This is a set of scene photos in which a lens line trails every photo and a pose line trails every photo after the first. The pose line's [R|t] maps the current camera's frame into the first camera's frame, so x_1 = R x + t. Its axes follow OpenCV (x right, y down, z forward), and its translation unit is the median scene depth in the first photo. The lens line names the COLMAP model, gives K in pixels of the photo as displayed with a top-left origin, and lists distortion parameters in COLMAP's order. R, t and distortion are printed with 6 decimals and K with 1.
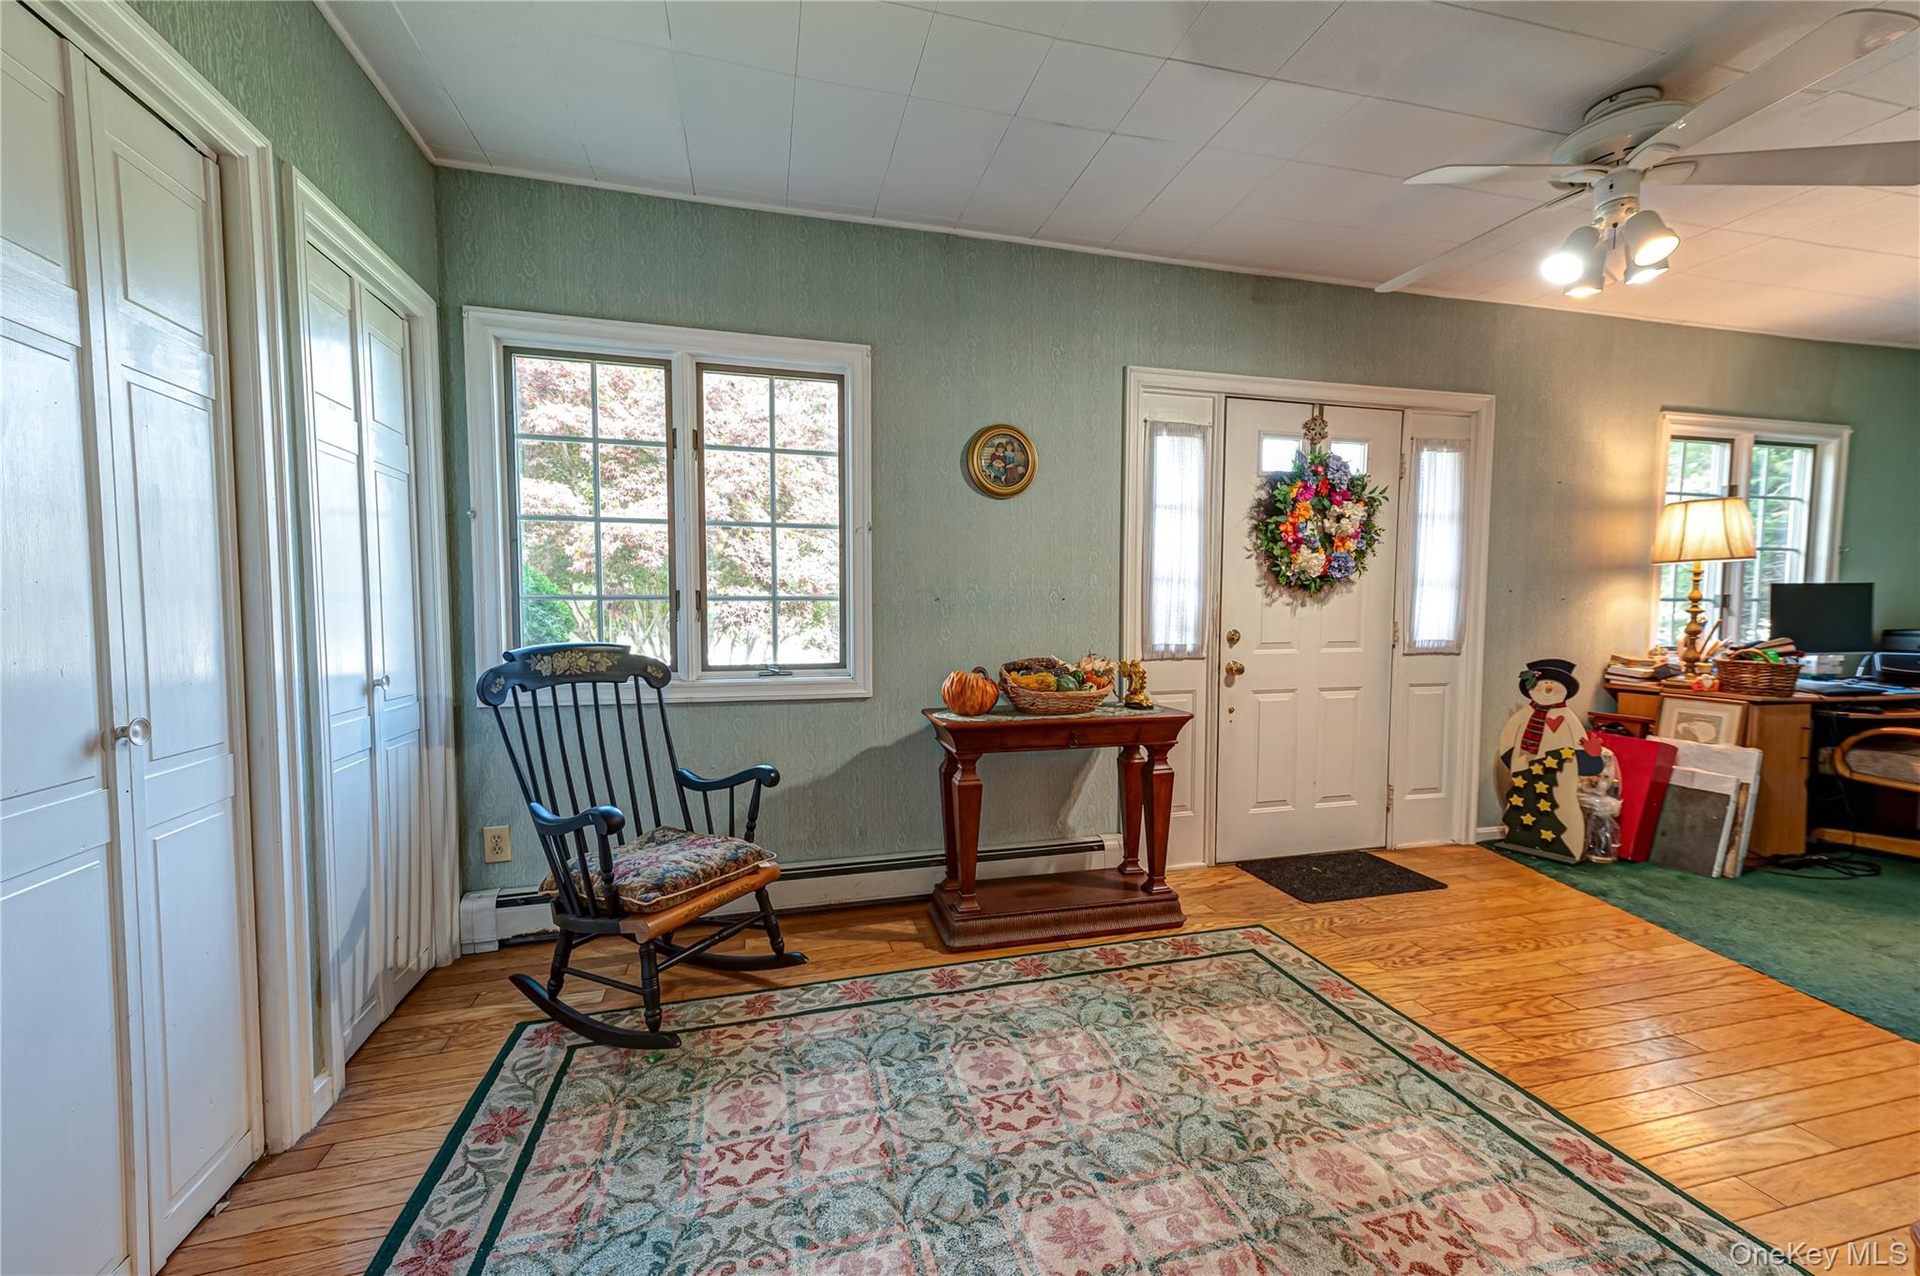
lens RADIAL K [[760.0, 0, 954.9], [0, 760.0, 631.6], [0, 0, 1]] dist [-0.012660, 0.000835]
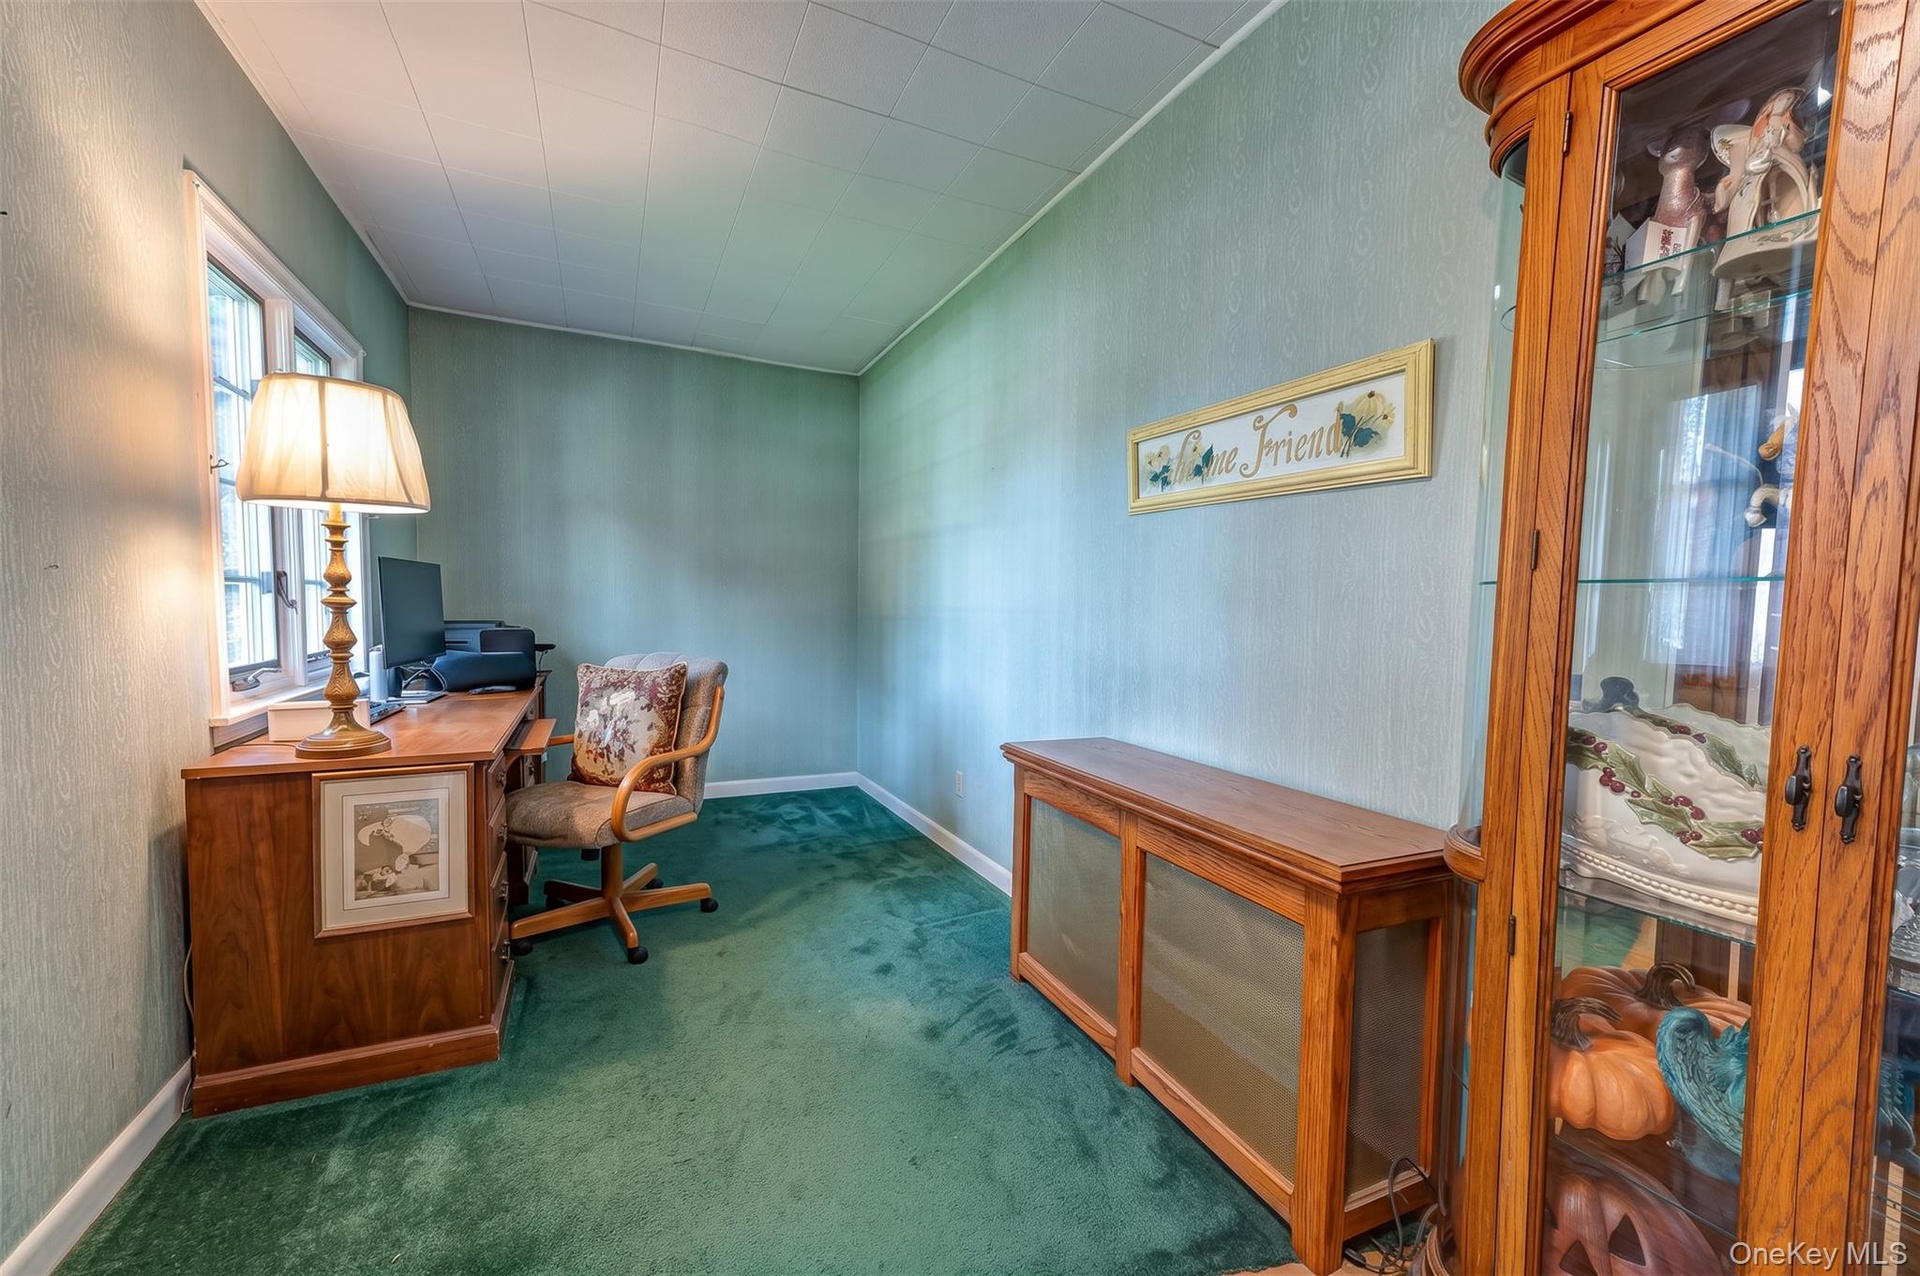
lens RADIAL K [[760.0, 0, 954.9], [0, 760.0, 631.6], [0, 0, 1]] dist [-0.012660, 0.000835]
pose [[-0.174902, -0.039808, 0.983781, 0.381361], [0.013366, 0.998994, 0.042800, -0.022299], [-0.984495, 0.020635, -0.174194, 0.622772]]
